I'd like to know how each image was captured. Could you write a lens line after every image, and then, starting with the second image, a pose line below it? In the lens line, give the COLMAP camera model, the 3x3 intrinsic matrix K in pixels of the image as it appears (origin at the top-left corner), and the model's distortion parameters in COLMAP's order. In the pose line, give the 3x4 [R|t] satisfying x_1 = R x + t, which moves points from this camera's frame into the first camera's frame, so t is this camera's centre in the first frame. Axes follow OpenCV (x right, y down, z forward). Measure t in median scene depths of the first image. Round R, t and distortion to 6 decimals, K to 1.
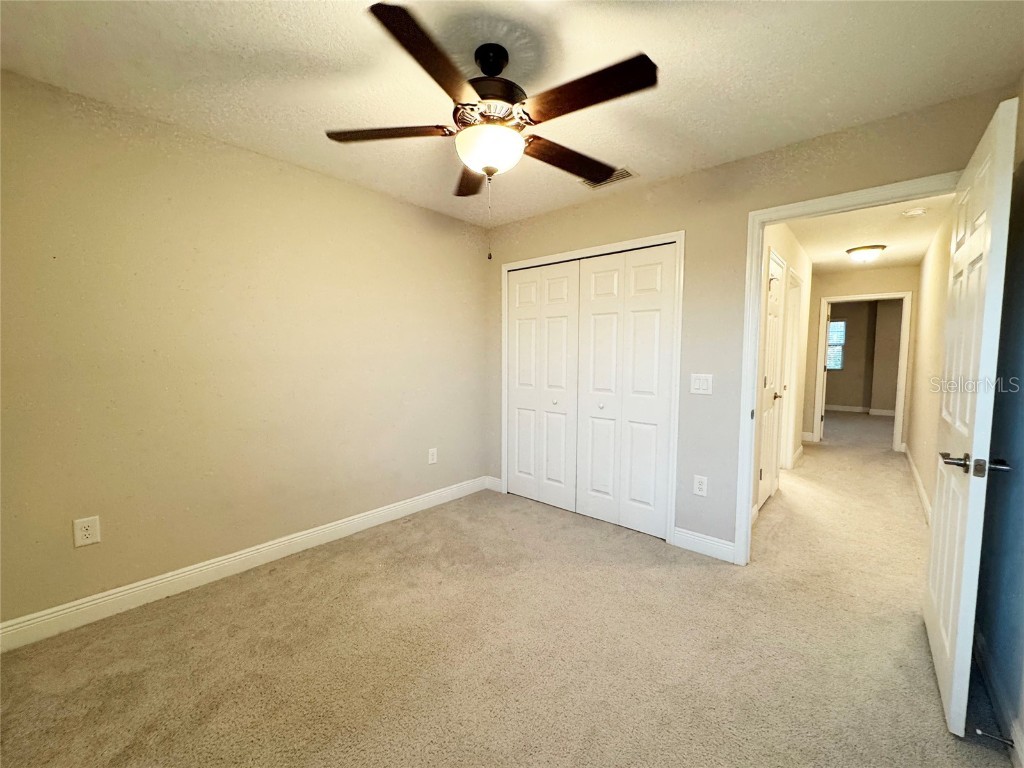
lens RADIAL K [[411.8, 0, 512.0], [0, 411.8, 384.0], [0, 0, 1]] dist [0.001036, 0.000197]
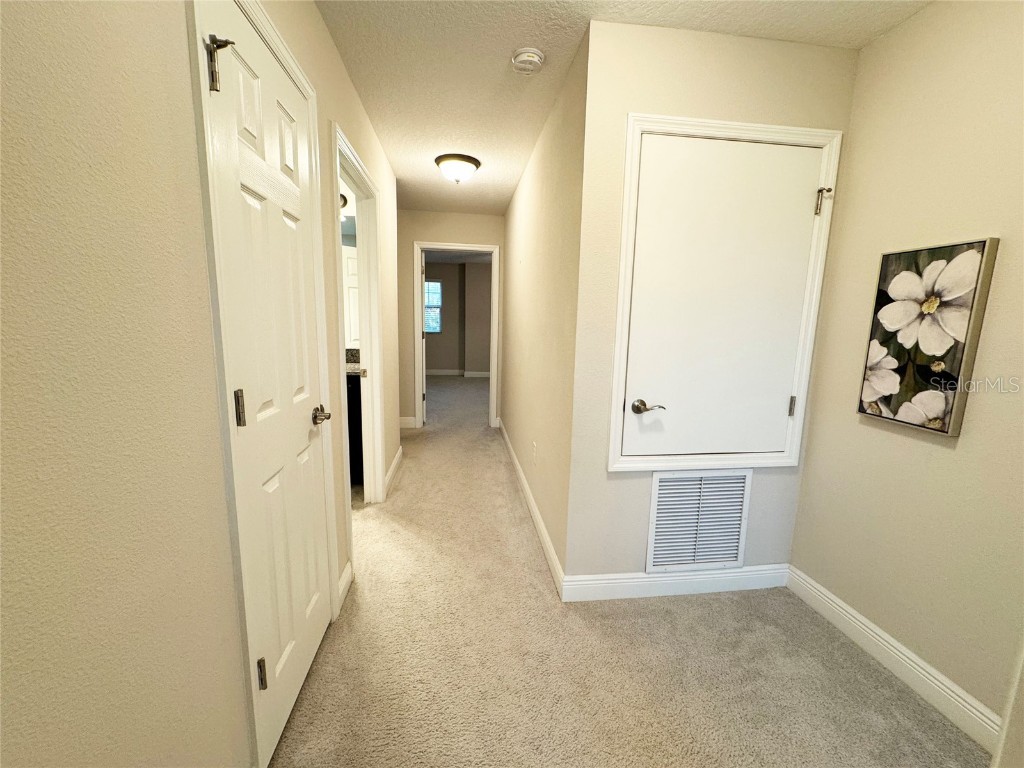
lens RADIAL K [[411.8, 0, 512.0], [0, 411.8, 384.0], [0, 0, 1]] dist [0.001036, 0.000197]
pose [[0.664614, -0.106470, 0.739563, 0.306359], [0.032631, 0.992987, 0.113629, -0.030094], [-0.746474, -0.051387, 0.663427, 0.377369]]
